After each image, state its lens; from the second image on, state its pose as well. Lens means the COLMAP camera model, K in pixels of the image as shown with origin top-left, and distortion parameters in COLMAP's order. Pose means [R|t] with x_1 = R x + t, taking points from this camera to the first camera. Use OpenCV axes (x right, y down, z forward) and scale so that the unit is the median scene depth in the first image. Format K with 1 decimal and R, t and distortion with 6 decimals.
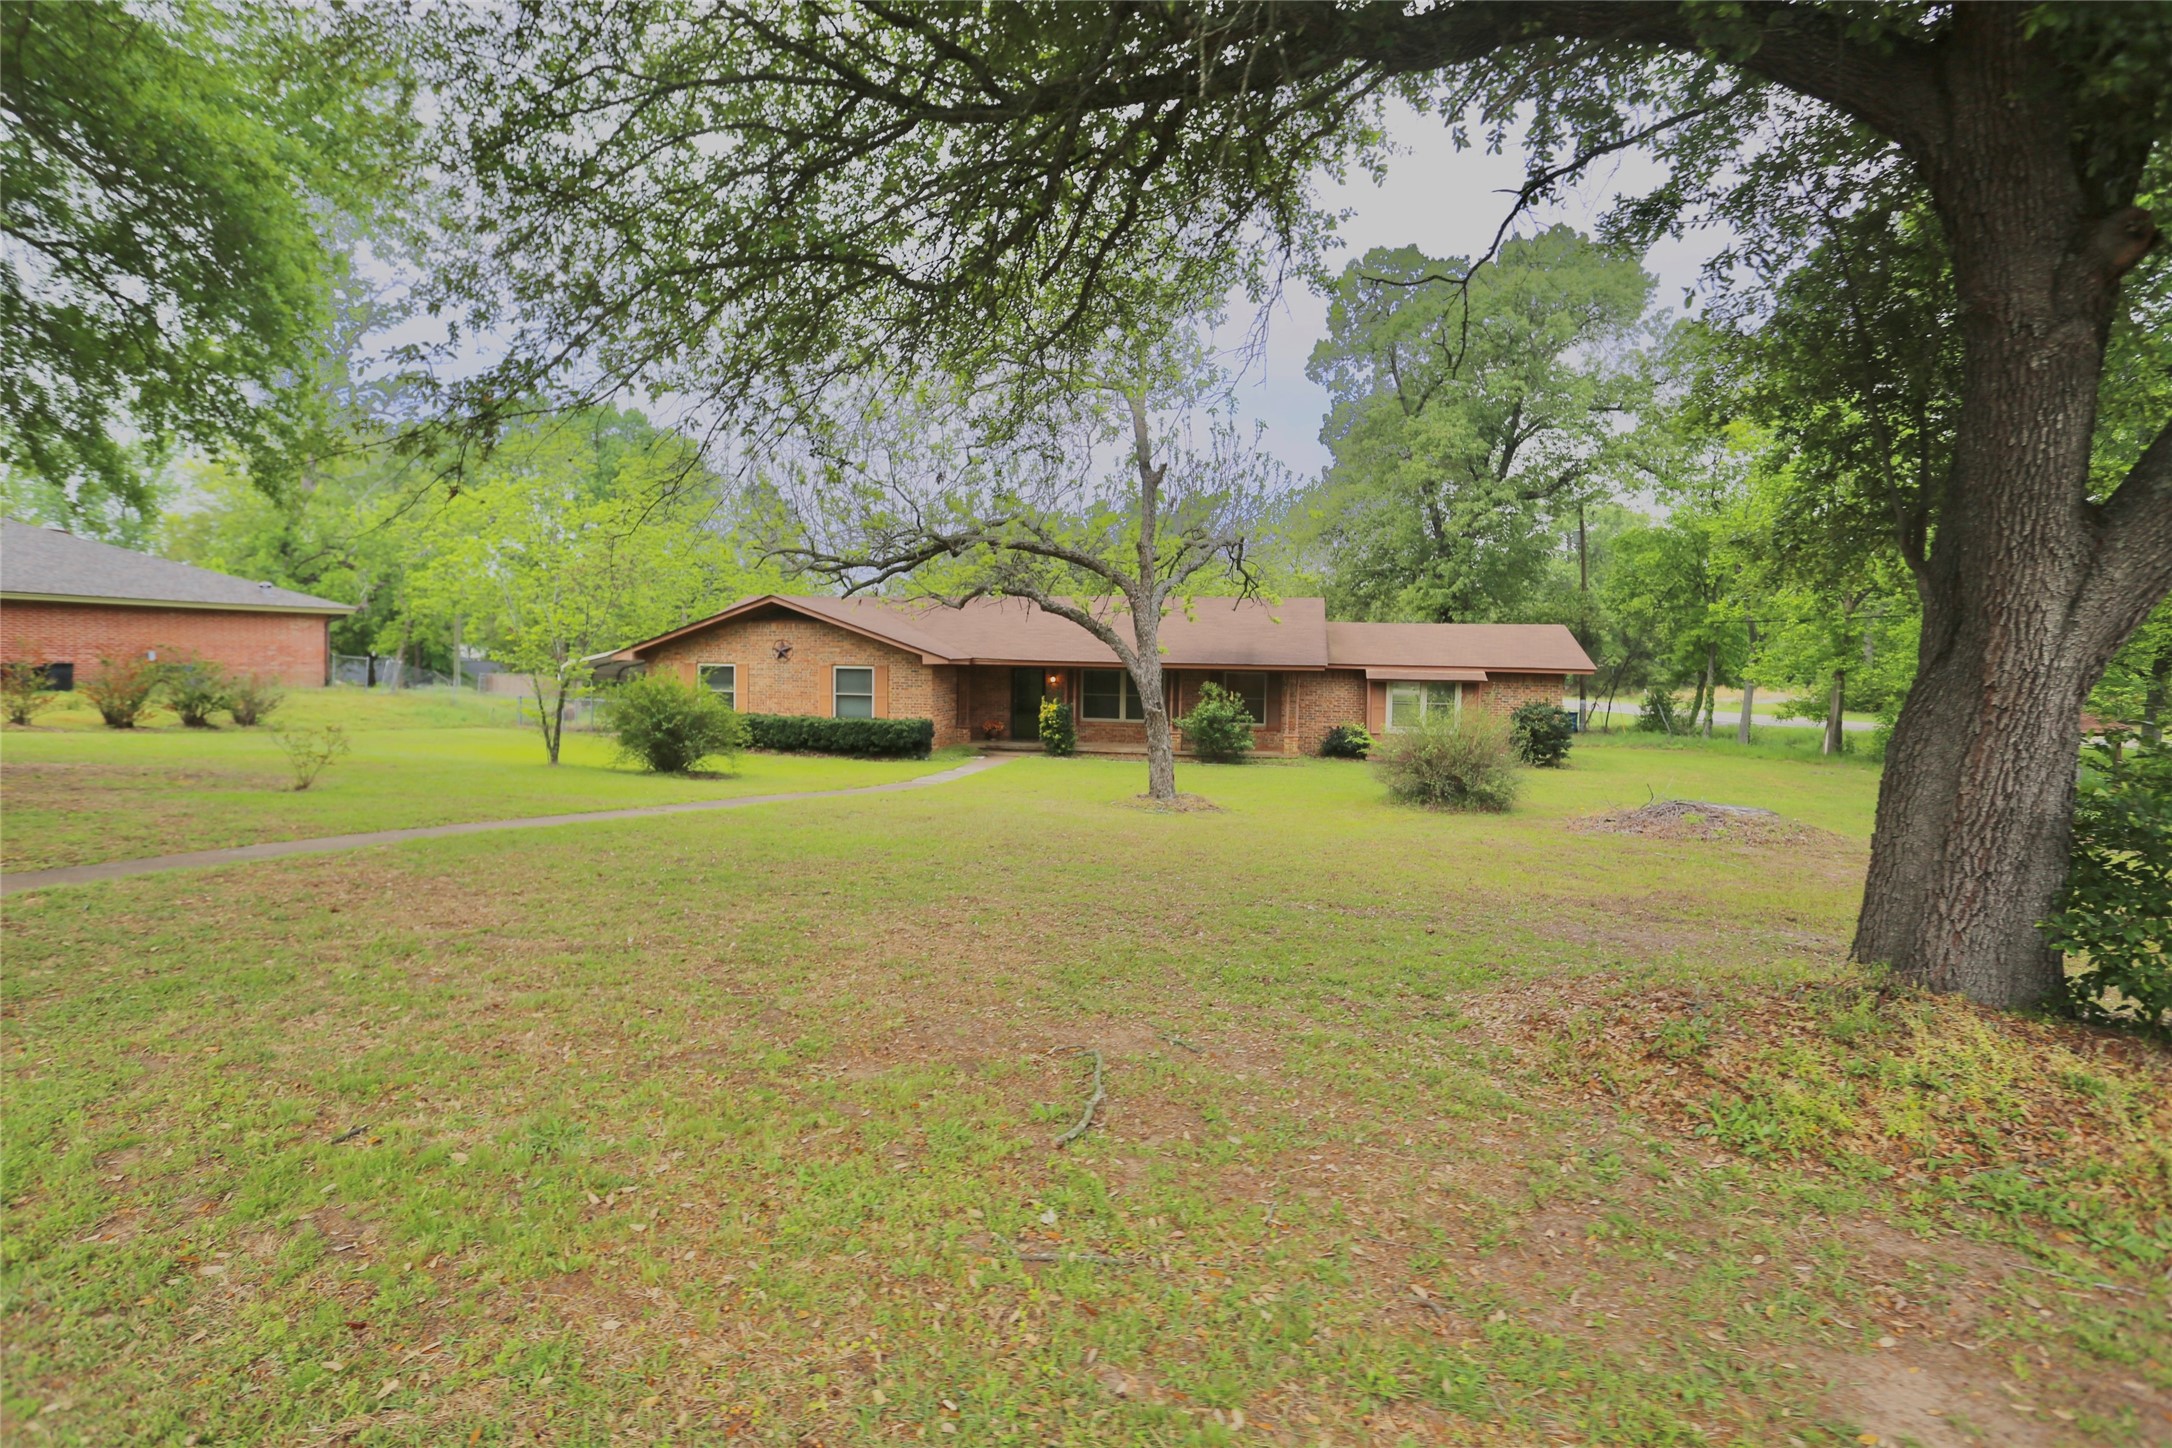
lens RADIAL K [[1084.7, 0, 1087.8], [0, 1084.7, 721.8], [0, 0, 1]] dist [-0.019879, -0.000110]
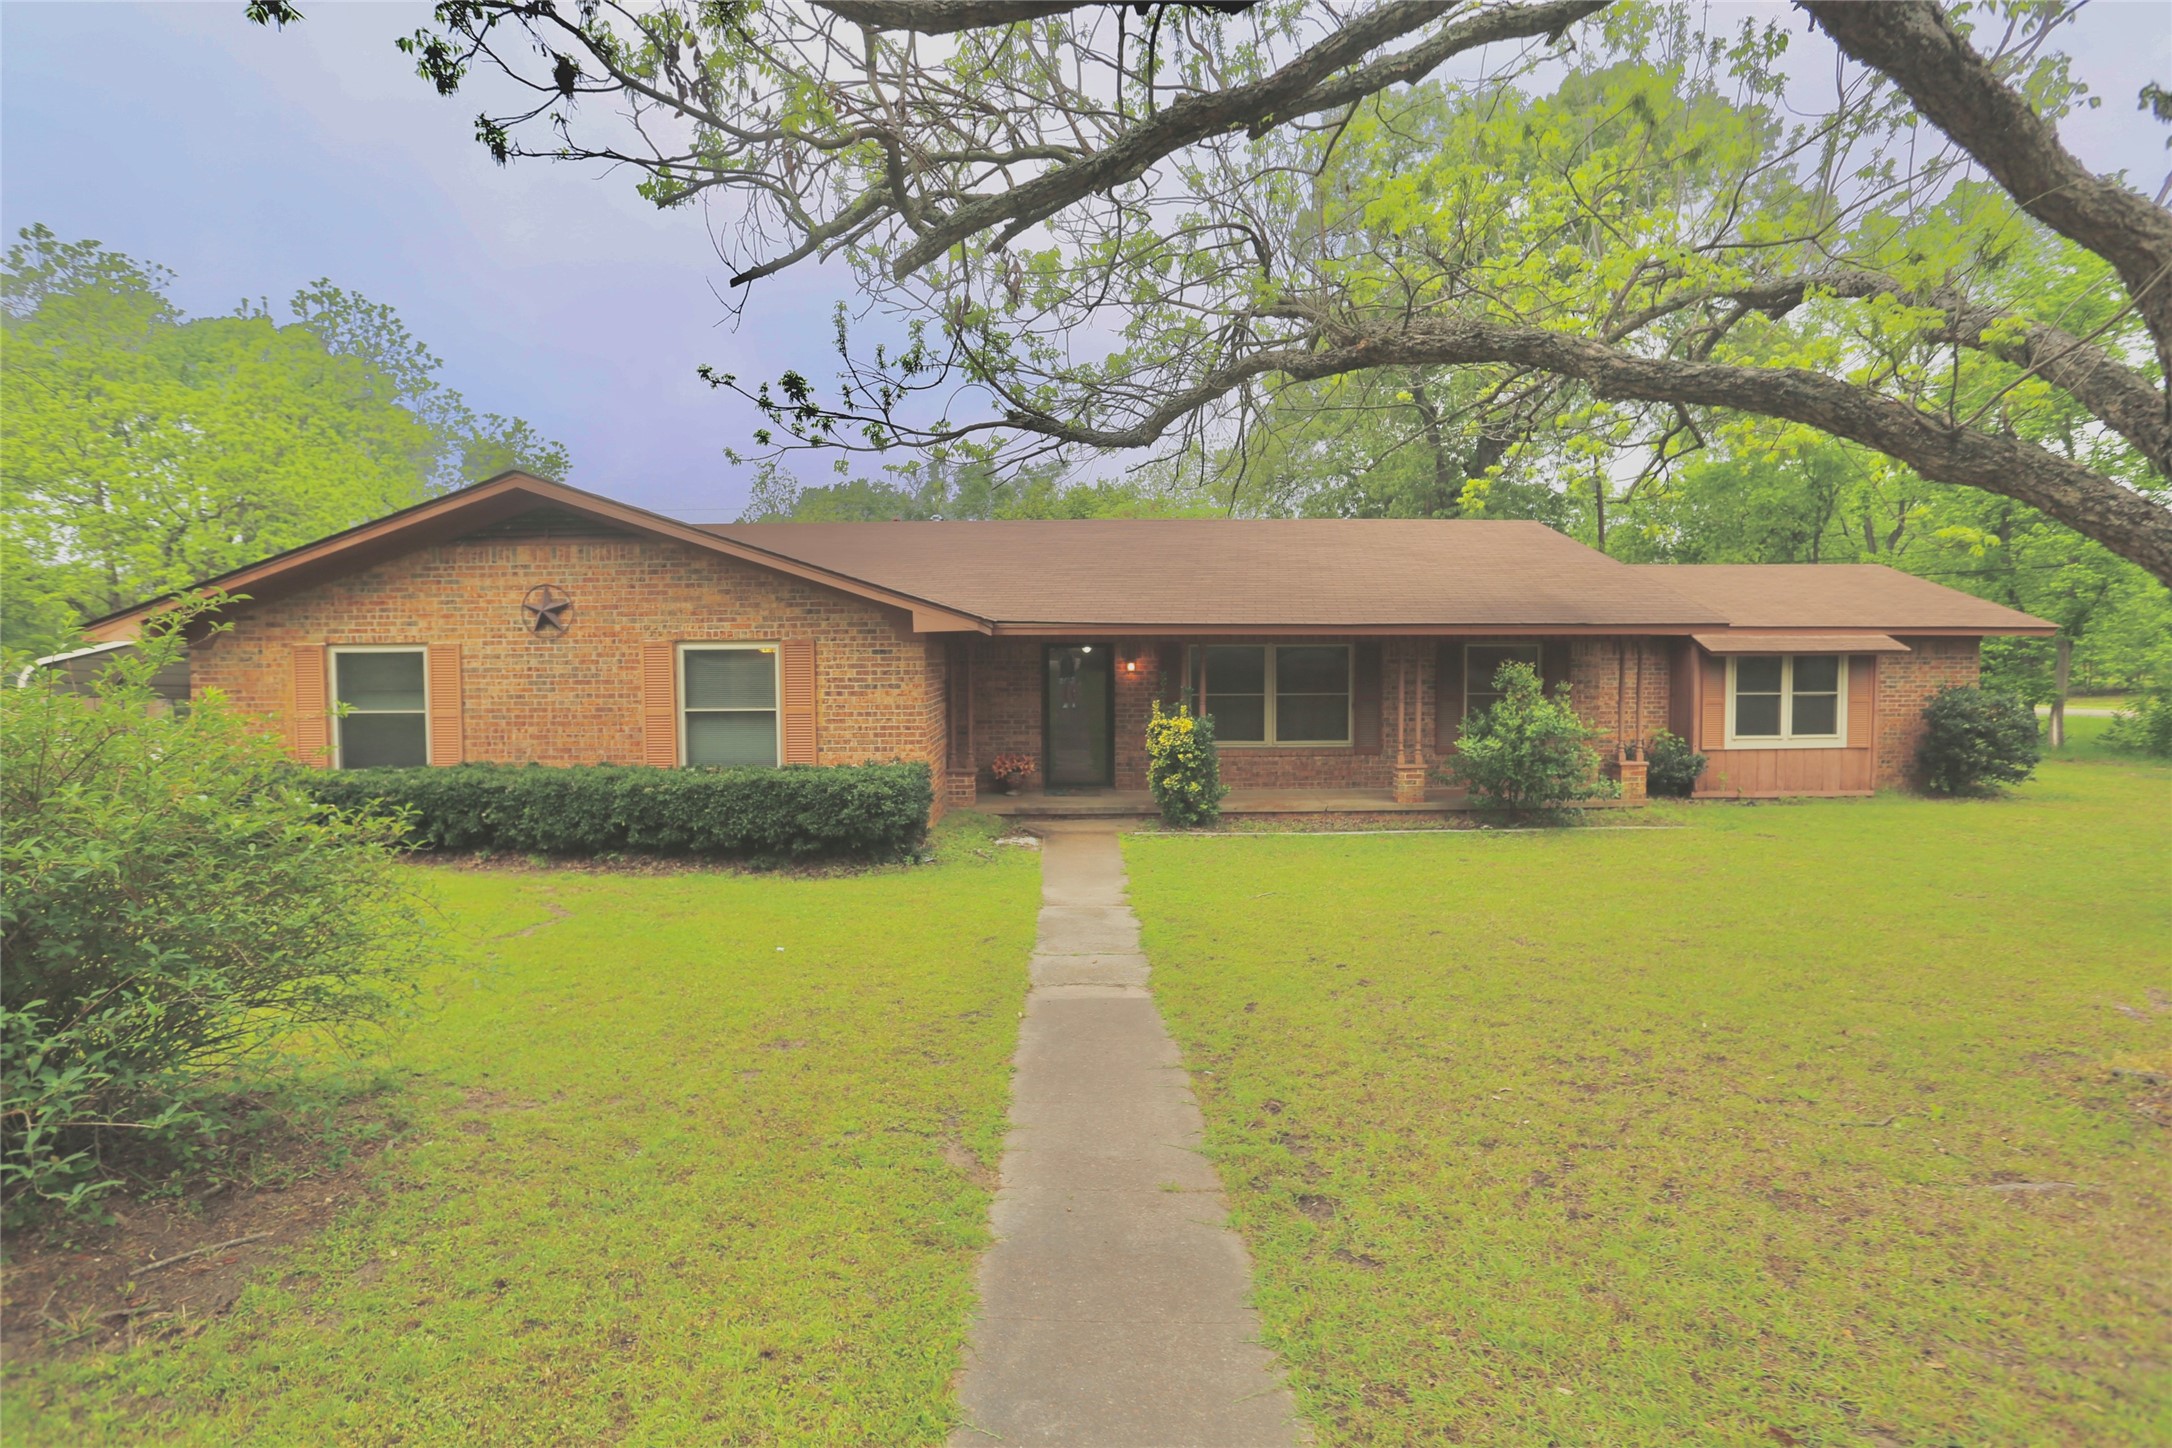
lens RADIAL K [[1084.7, 0, 1083.6], [0, 1084.7, 728.1], [0, 0, 1]] dist [-0.019879, -0.000110]
pose [[0.980989, -0.035163, 0.190851, -0.160681], [0.035707, 0.999362, 0.000593, -0.013705], [-0.190750, 0.006233, 0.981619, 0.554061]]
